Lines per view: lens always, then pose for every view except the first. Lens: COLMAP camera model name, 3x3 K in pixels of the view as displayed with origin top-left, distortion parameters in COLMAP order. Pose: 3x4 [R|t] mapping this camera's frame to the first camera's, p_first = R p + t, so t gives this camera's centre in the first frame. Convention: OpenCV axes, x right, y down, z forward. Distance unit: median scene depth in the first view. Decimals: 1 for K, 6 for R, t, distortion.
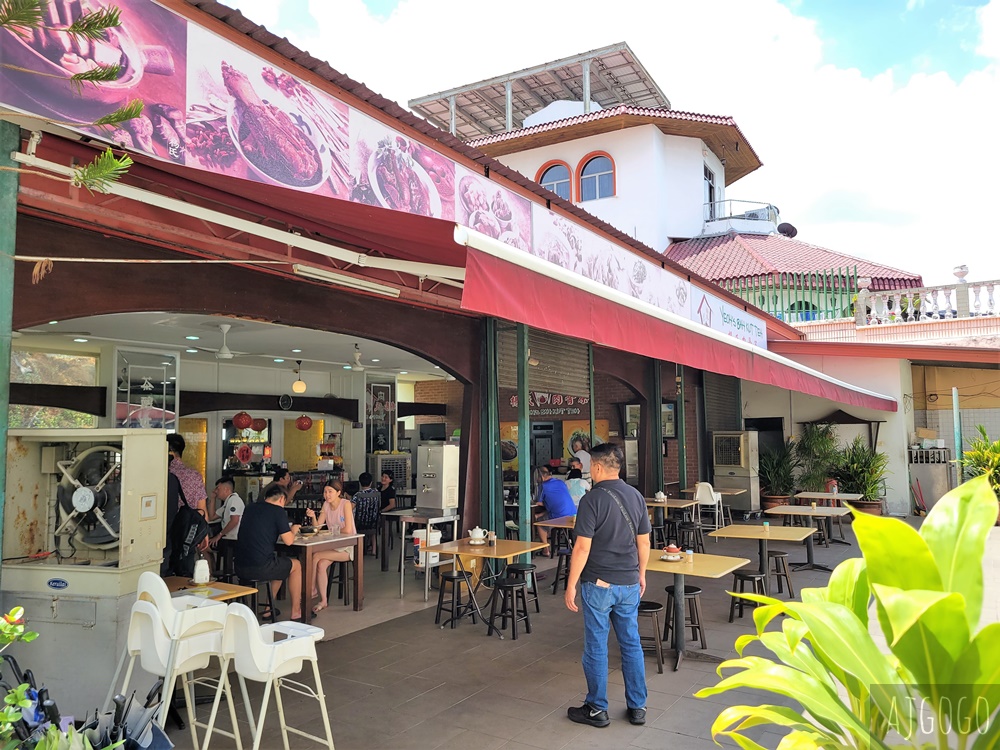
lens RADIAL K [[788.4, 0, 500.3], [0, 788.4, 376.4], [0, 0, 1]] dist [0.011416, -0.000029]
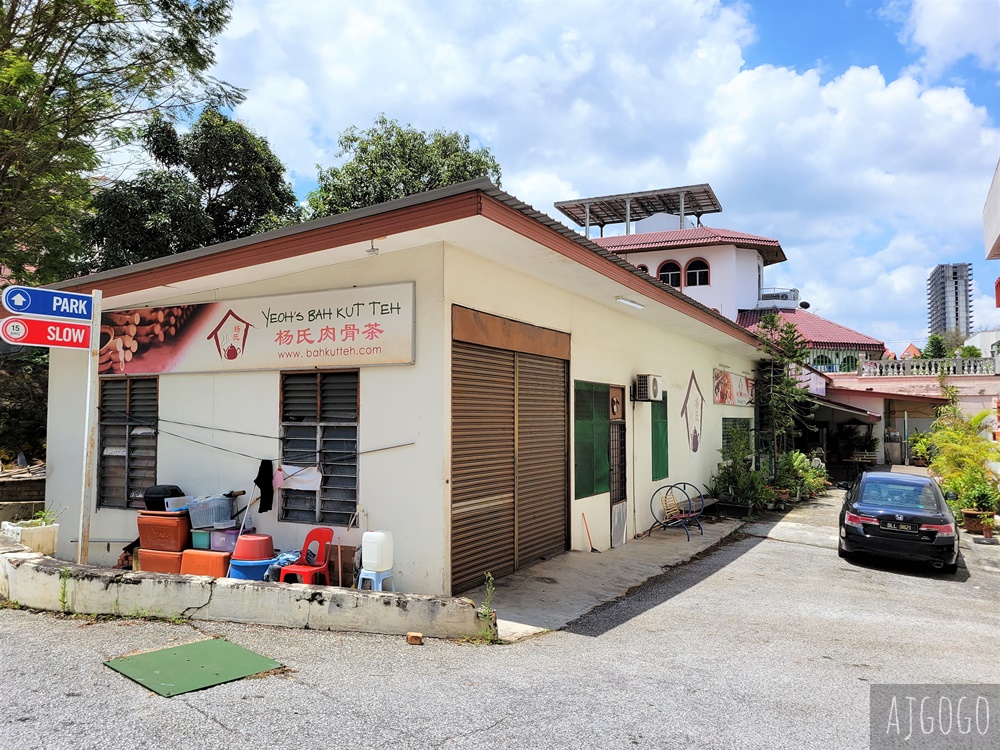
lens RADIAL K [[788.4, 0, 496.3], [0, 788.4, 373.6], [0, 0, 1]] dist [0.011416, -0.000029]
pose [[0.997798, 0.020398, 0.063117, -0.405573], [-0.021376, 0.999661, 0.014861, -0.053605], [-0.062792, -0.016177, 0.997896, -0.652925]]
